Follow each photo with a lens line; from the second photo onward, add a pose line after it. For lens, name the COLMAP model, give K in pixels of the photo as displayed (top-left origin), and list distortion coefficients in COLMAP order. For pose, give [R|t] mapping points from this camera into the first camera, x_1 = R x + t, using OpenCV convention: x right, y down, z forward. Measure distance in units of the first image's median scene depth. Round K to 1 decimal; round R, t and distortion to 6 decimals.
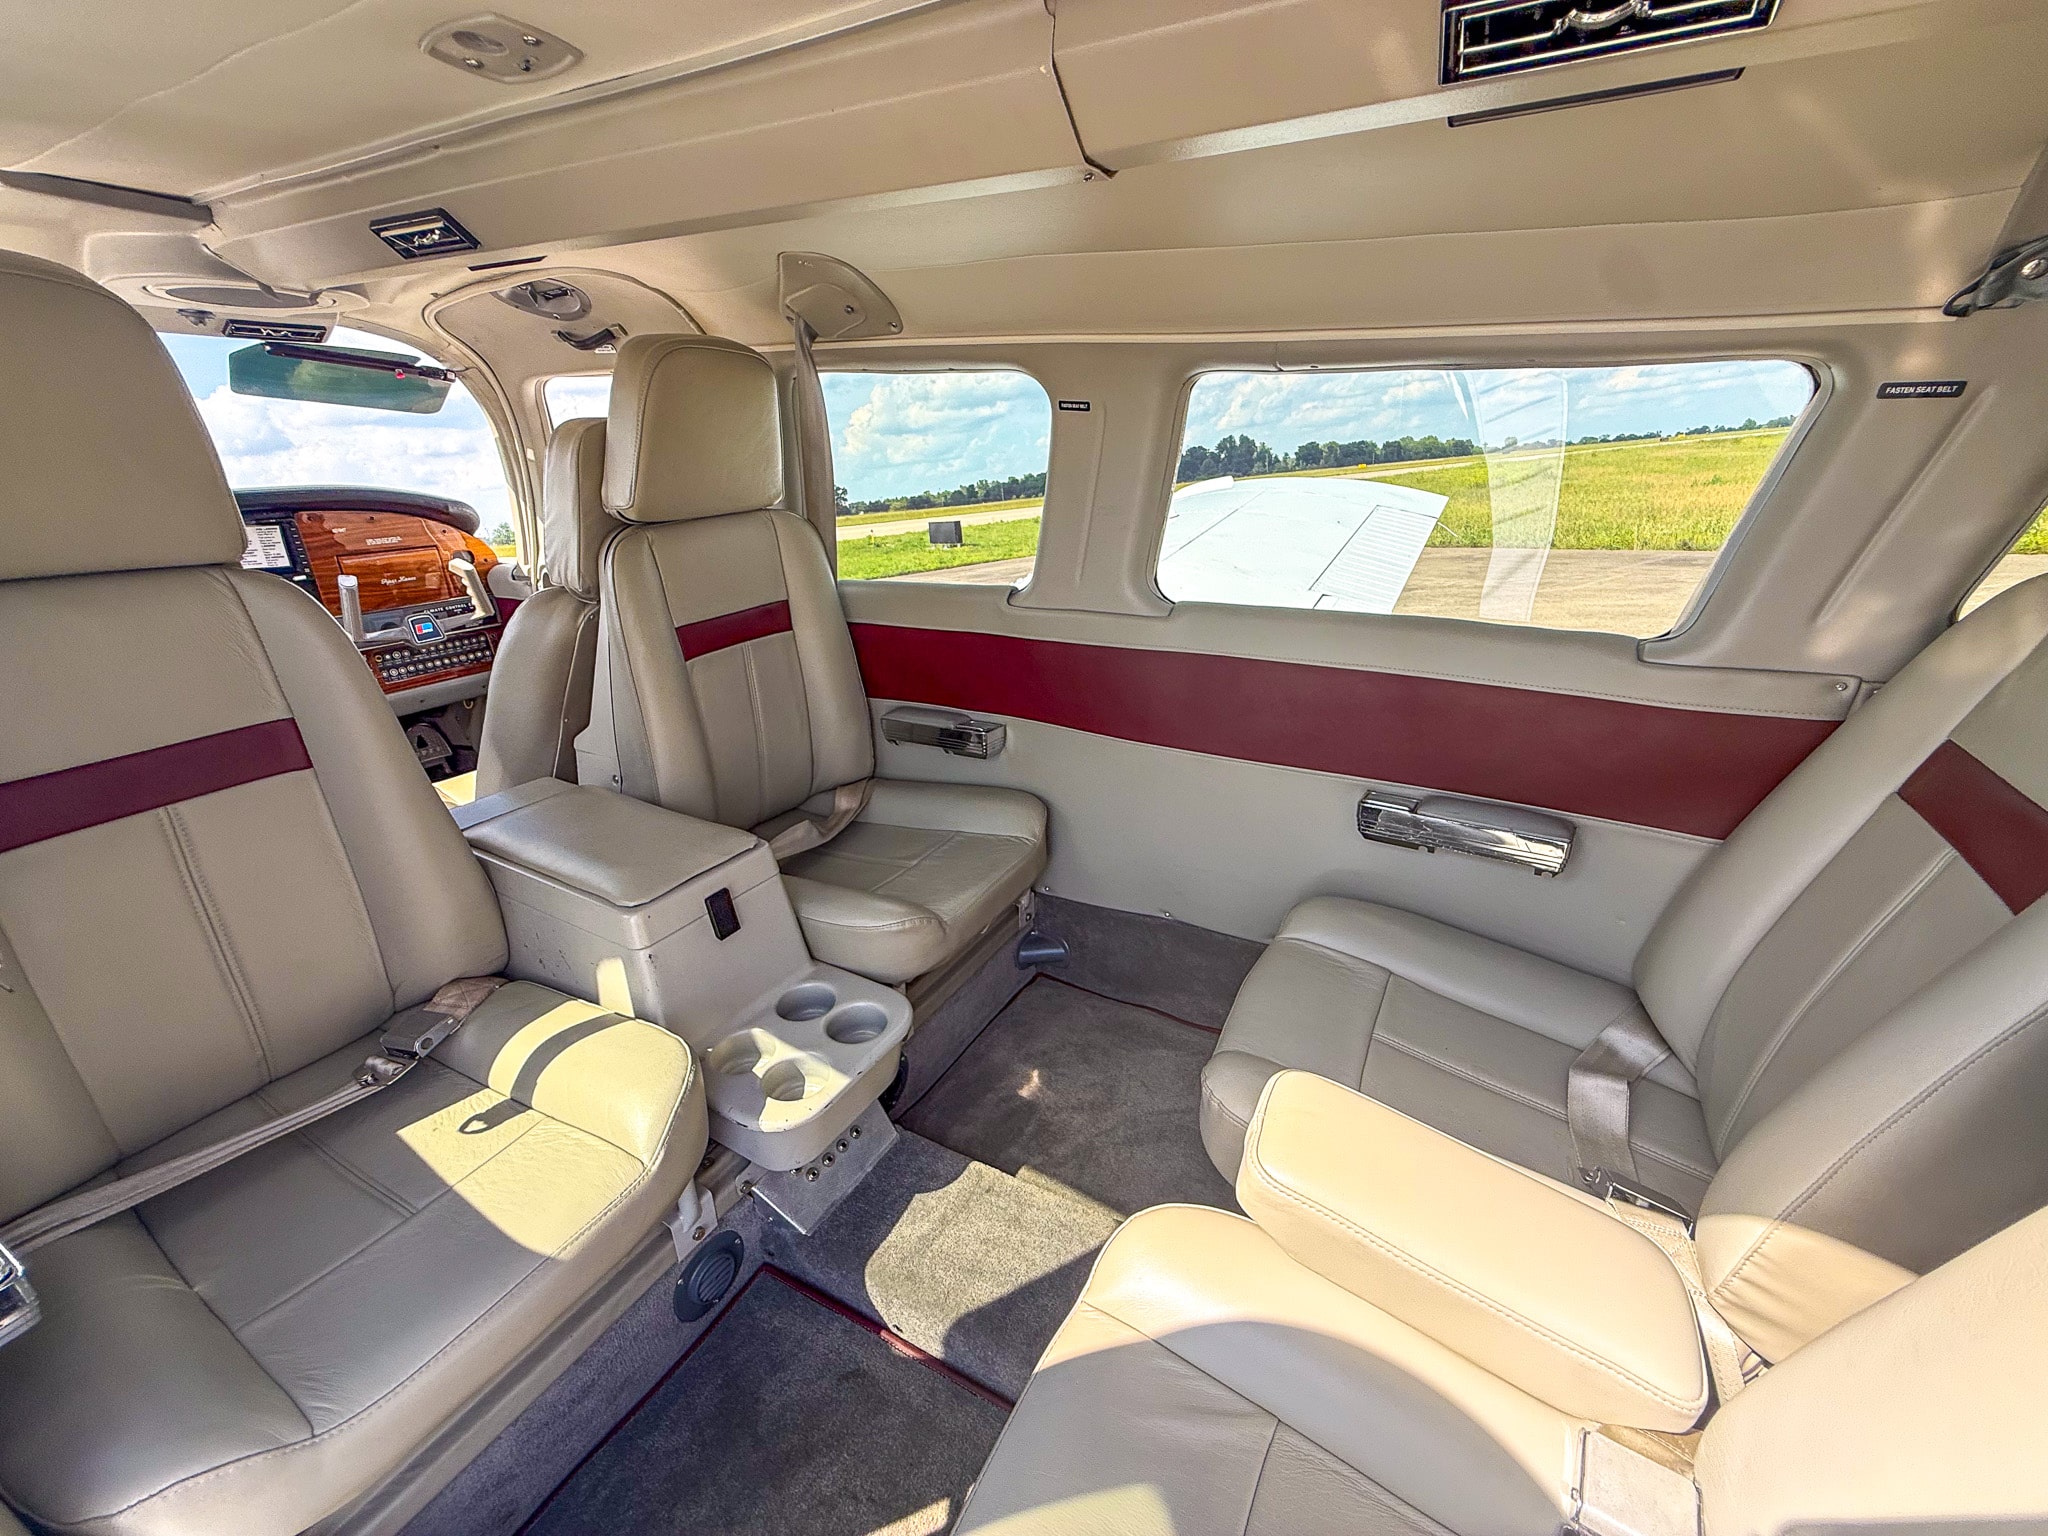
lens RADIAL K [[819.2, 0, 1016.3], [0, 819.2, 767.0], [0, 0, 1]] dist [0.000235, -0.000190]
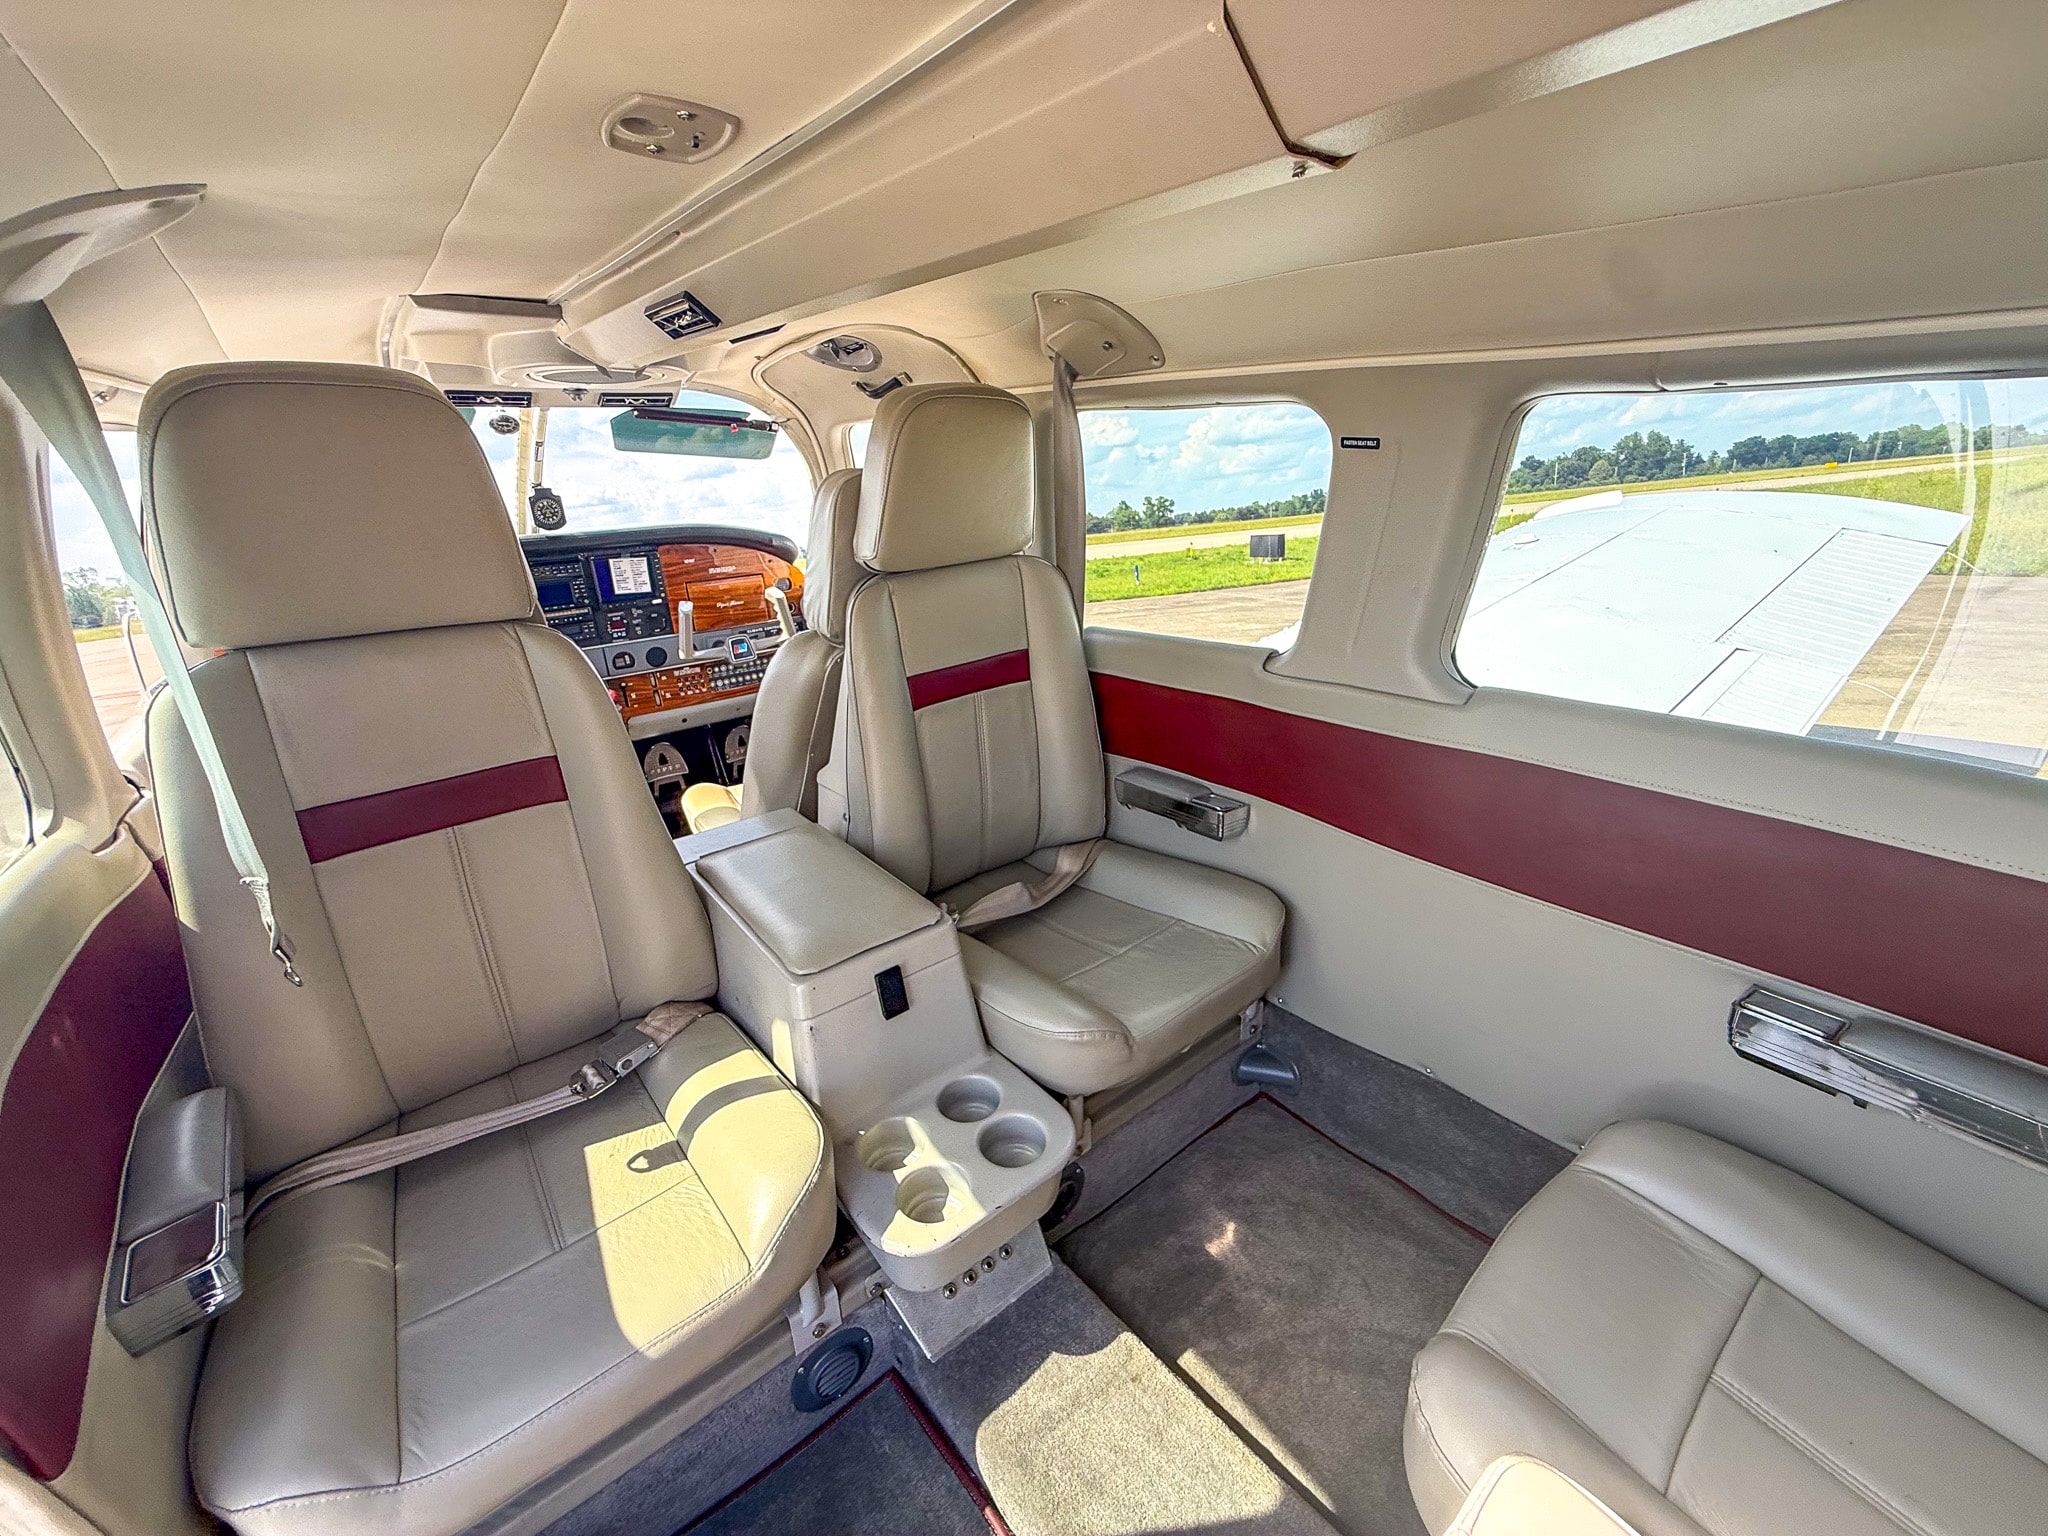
lens RADIAL K [[819.2, 0, 1016.3], [0, 819.2, 767.0], [0, 0, 1]] dist [0.000235, -0.000190]
pose [[0.930747, 0.103834, -0.350612, 0.070958], [-0.108251, 0.994099, 0.007037, -0.088016], [0.349273, 0.031404, 0.936494, 0.125888]]
